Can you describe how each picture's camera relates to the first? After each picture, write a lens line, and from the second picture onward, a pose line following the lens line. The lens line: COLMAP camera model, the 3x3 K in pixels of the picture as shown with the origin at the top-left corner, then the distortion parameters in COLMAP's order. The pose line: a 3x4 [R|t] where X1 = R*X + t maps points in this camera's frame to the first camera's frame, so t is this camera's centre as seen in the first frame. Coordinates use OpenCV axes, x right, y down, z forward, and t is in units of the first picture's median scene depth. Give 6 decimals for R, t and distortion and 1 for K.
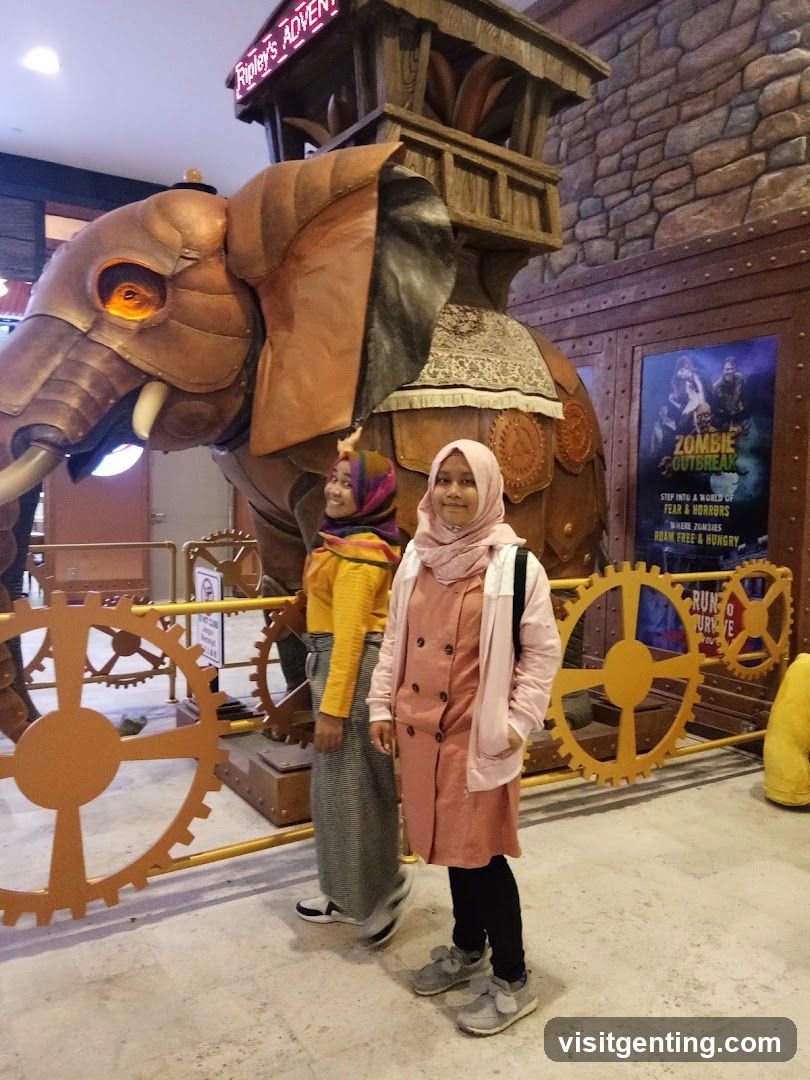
lens RADIAL K [[860.0, 0, 411.4], [0, 860.0, 533.5], [0, 0, 1]] dist [0.008011, -0.038914]
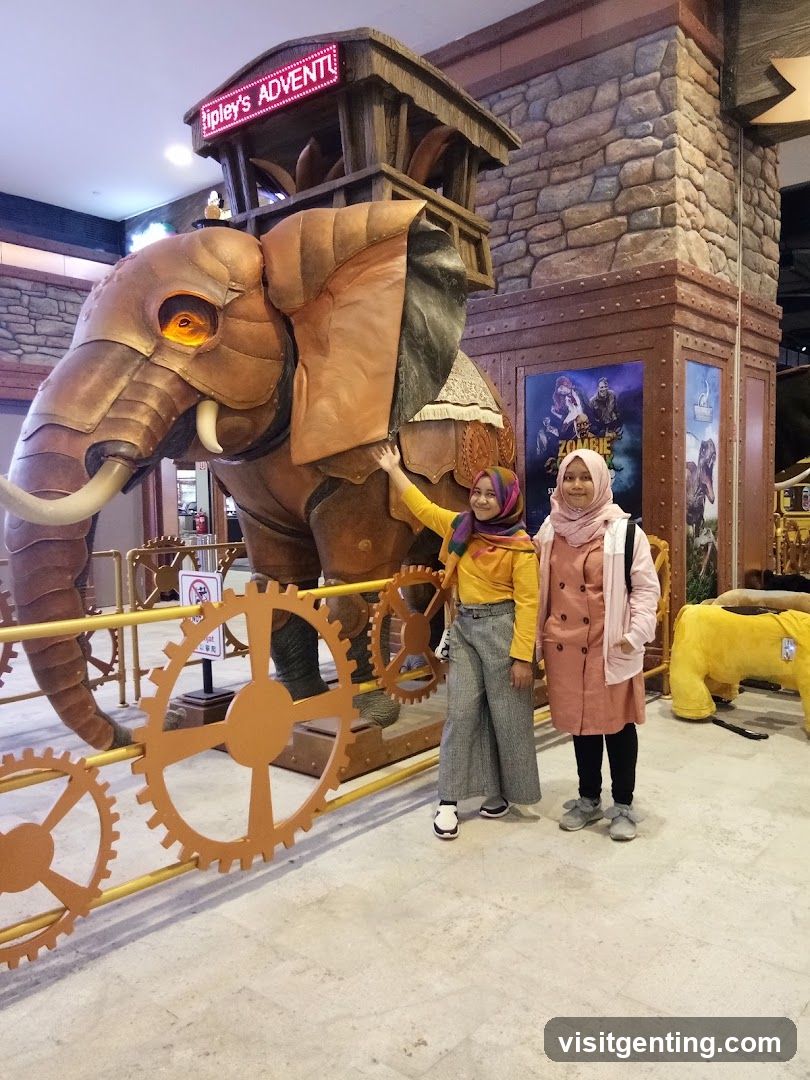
lens RADIAL K [[839.0, 0, 404.9], [0, 839.0, 553.3], [0, 0, 1]] dist [-0.021933, 0.005749]
pose [[0.951028, -0.059033, 0.303416, -0.307435], [0.053980, 0.998228, 0.025024, 0.005368], [-0.304356, -0.007420, 0.952530, -0.082049]]
